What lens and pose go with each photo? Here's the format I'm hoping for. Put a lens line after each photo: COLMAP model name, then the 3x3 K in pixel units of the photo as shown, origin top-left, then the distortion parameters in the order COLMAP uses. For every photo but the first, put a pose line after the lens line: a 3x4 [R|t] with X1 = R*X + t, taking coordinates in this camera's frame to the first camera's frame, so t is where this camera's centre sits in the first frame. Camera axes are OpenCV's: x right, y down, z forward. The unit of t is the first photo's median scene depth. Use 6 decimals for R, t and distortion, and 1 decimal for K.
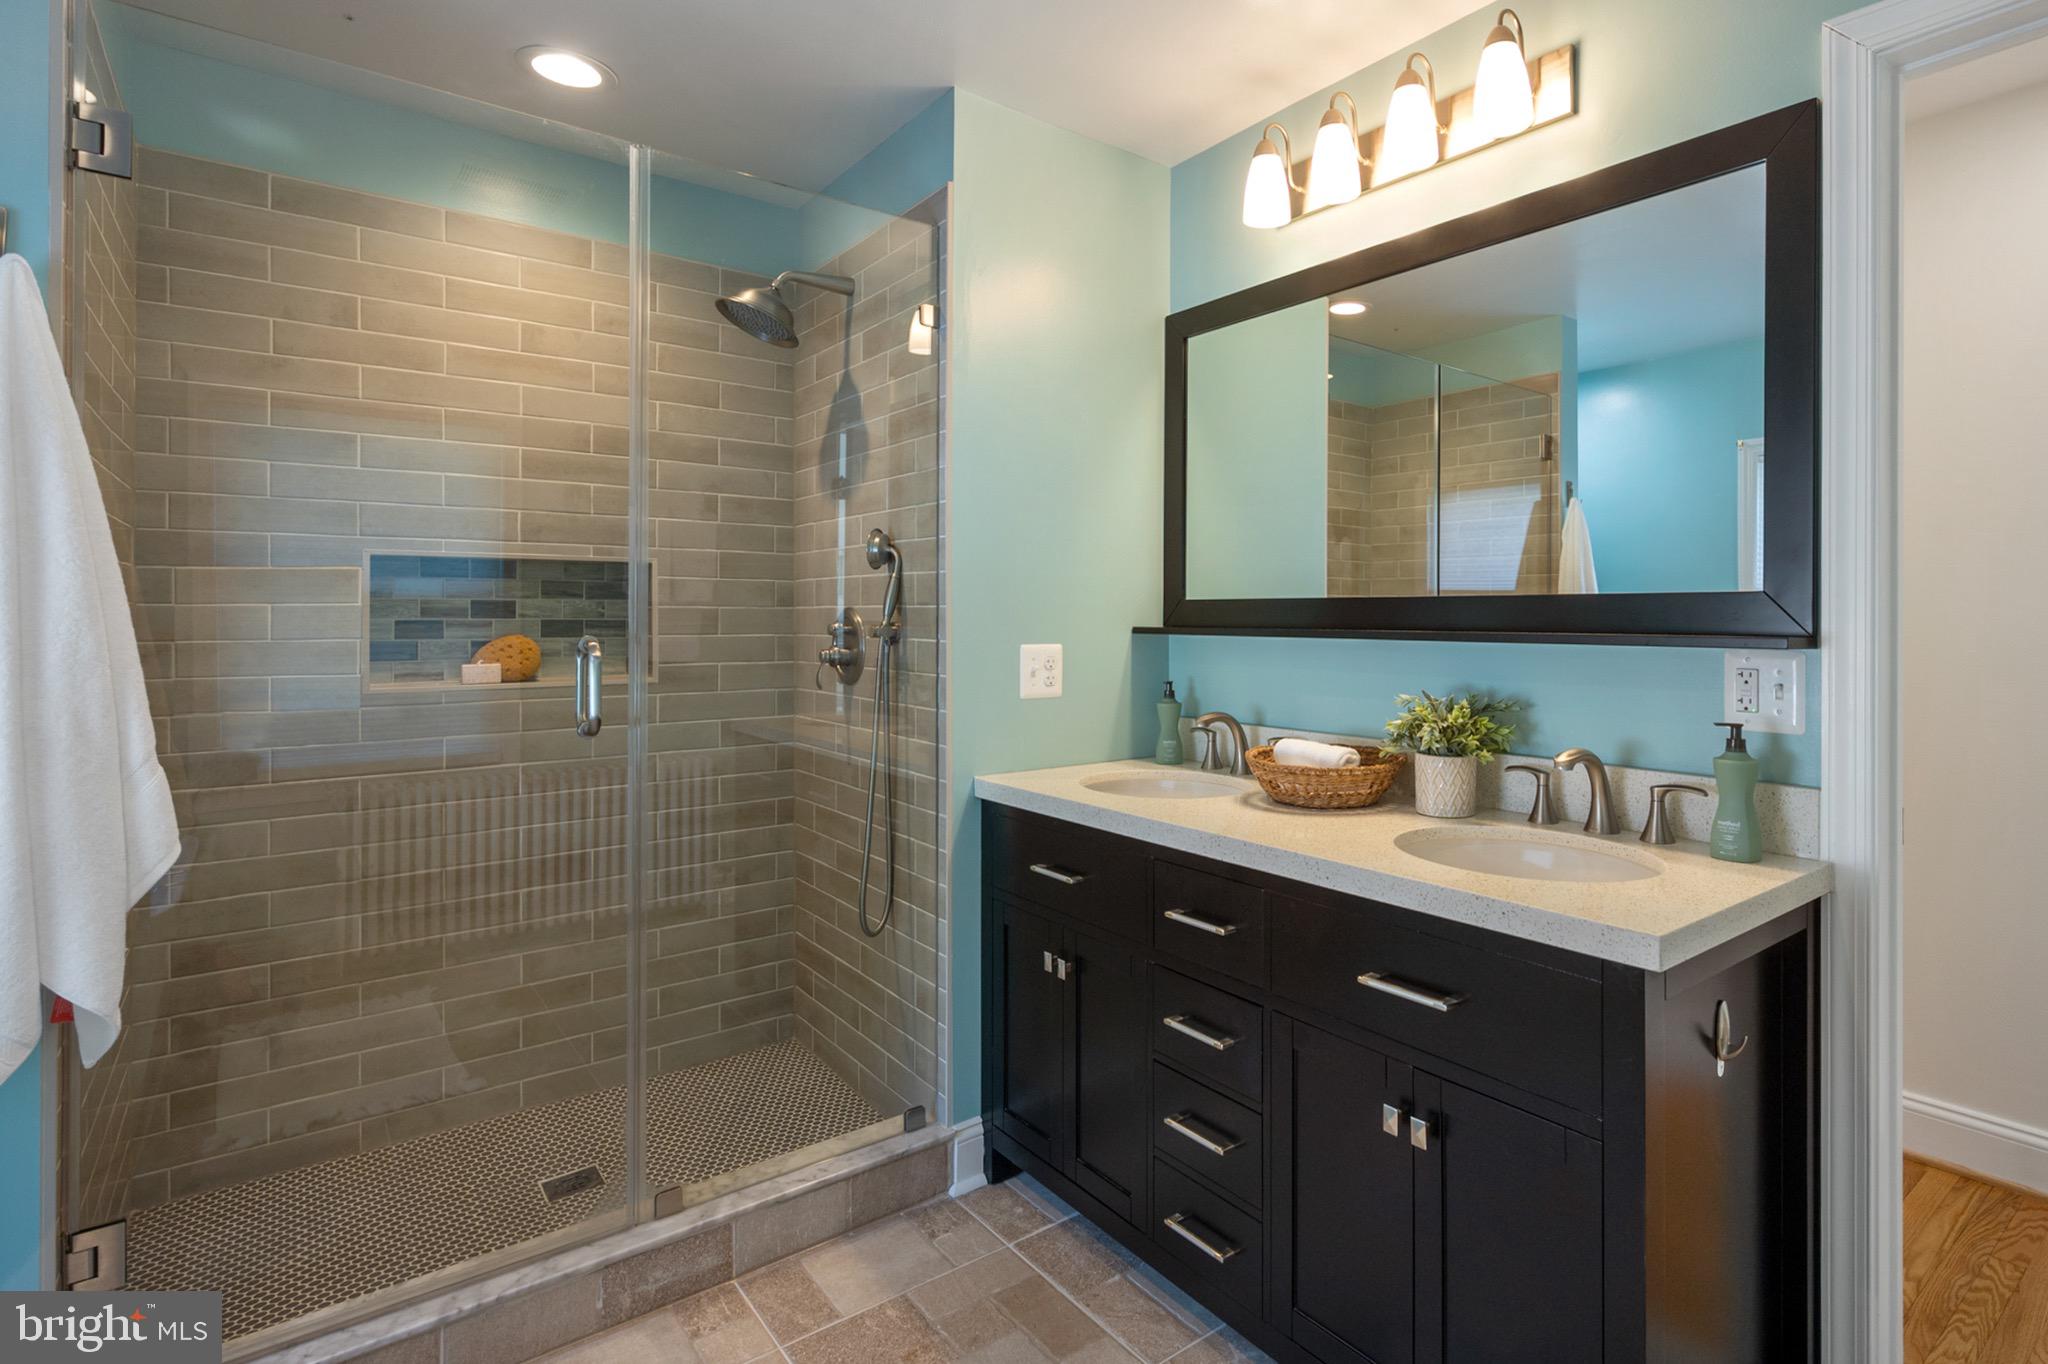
lens RADIAL K [[1048.8, 0, 1139.0], [0, 1048.8, 629.3], [0, 0, 1]] dist [-0.000015, -0.000362]
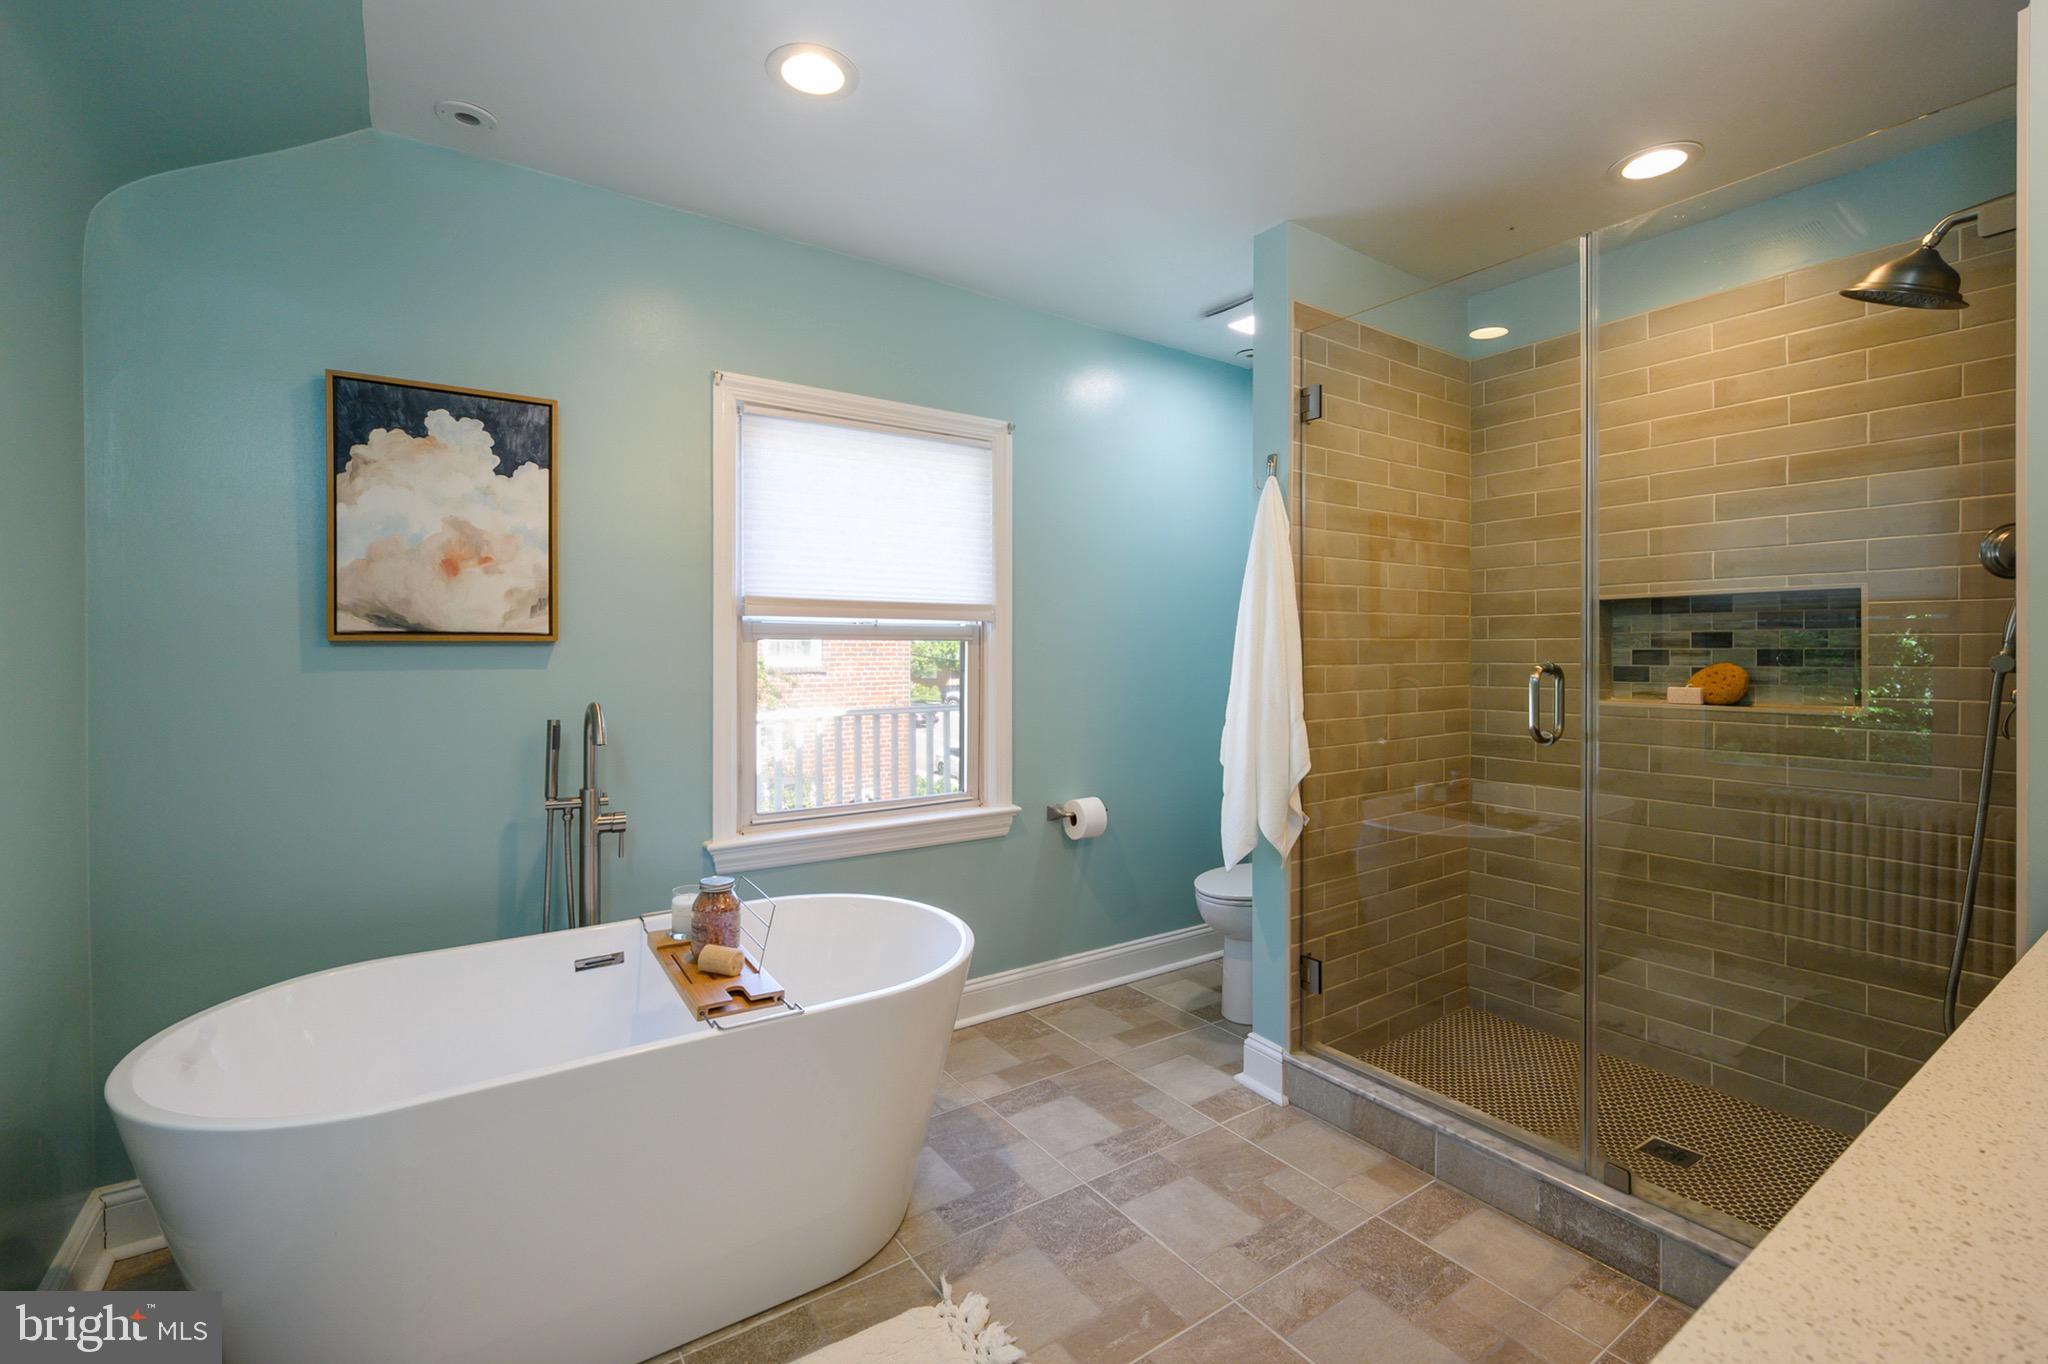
lens RADIAL K [[882.5, 0, 1027.7], [0, 882.5, 660.2], [0, 0, 1]] dist [0.000160, 0.001412]
pose [[-0.079470, 0.009458, -0.996792, 0.469383], [-0.012798, 0.999863, 0.010508, 0.002667], [0.996755, 0.013592, -0.079338, 0.407816]]
